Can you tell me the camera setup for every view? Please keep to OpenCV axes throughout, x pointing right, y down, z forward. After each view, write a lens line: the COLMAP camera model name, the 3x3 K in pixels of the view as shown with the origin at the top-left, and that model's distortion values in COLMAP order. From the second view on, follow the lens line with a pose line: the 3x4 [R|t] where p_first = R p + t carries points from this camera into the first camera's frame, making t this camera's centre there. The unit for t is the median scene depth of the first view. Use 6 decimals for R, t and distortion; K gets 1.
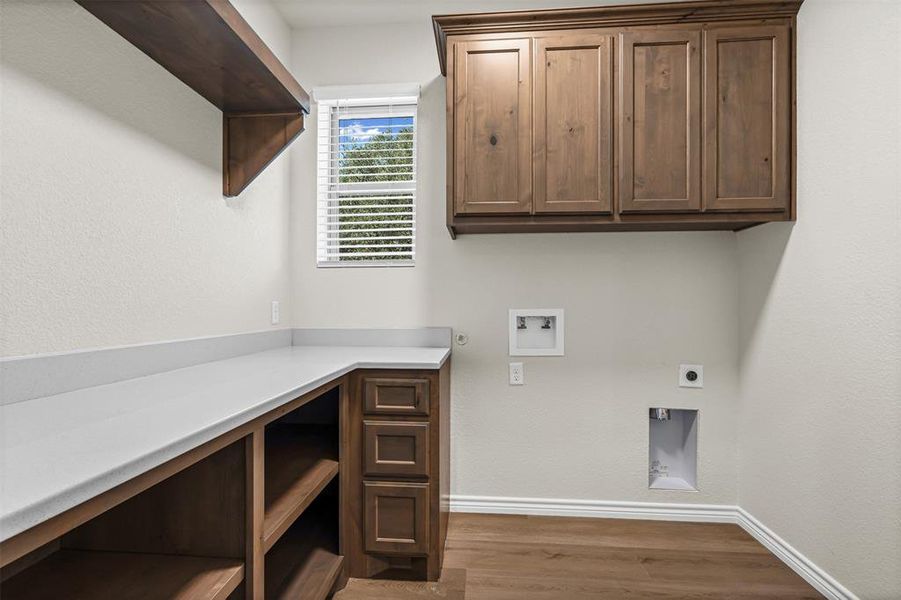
lens RADIAL K [[423.1, 0, 449.3], [0, 423.1, 307.6], [0, 0, 1]] dist [-0.008292, 0.002732]
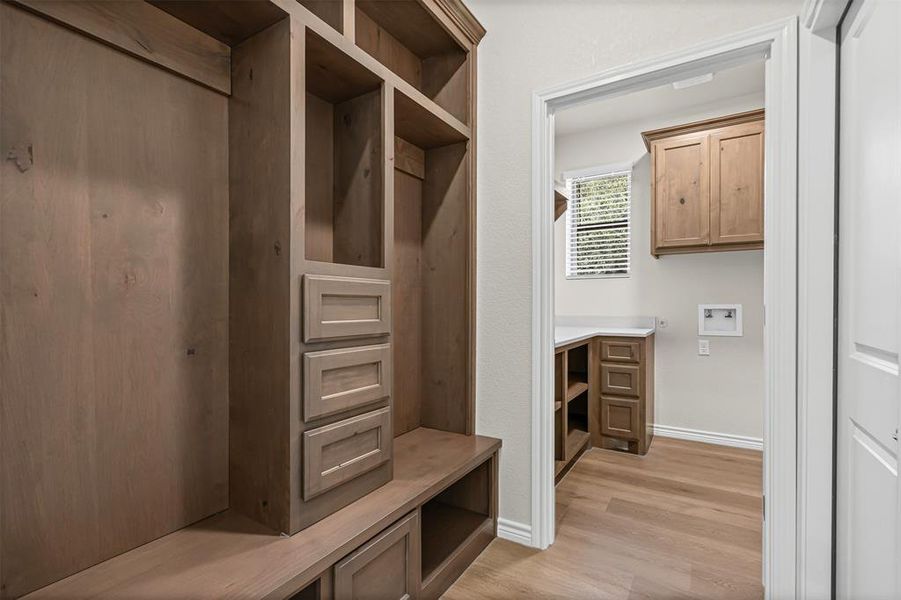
lens RADIAL K [[423.1, 0, 442.9], [0, 423.1, 308.3], [0, 0, 1]] dist [-0.008292, 0.002732]
pose [[0.887207, 0.000539, -0.461372, 0.035976], [0.003582, 0.999961, 0.008057, 0.004267], [0.461358, -0.008801, 0.887170, -0.890687]]
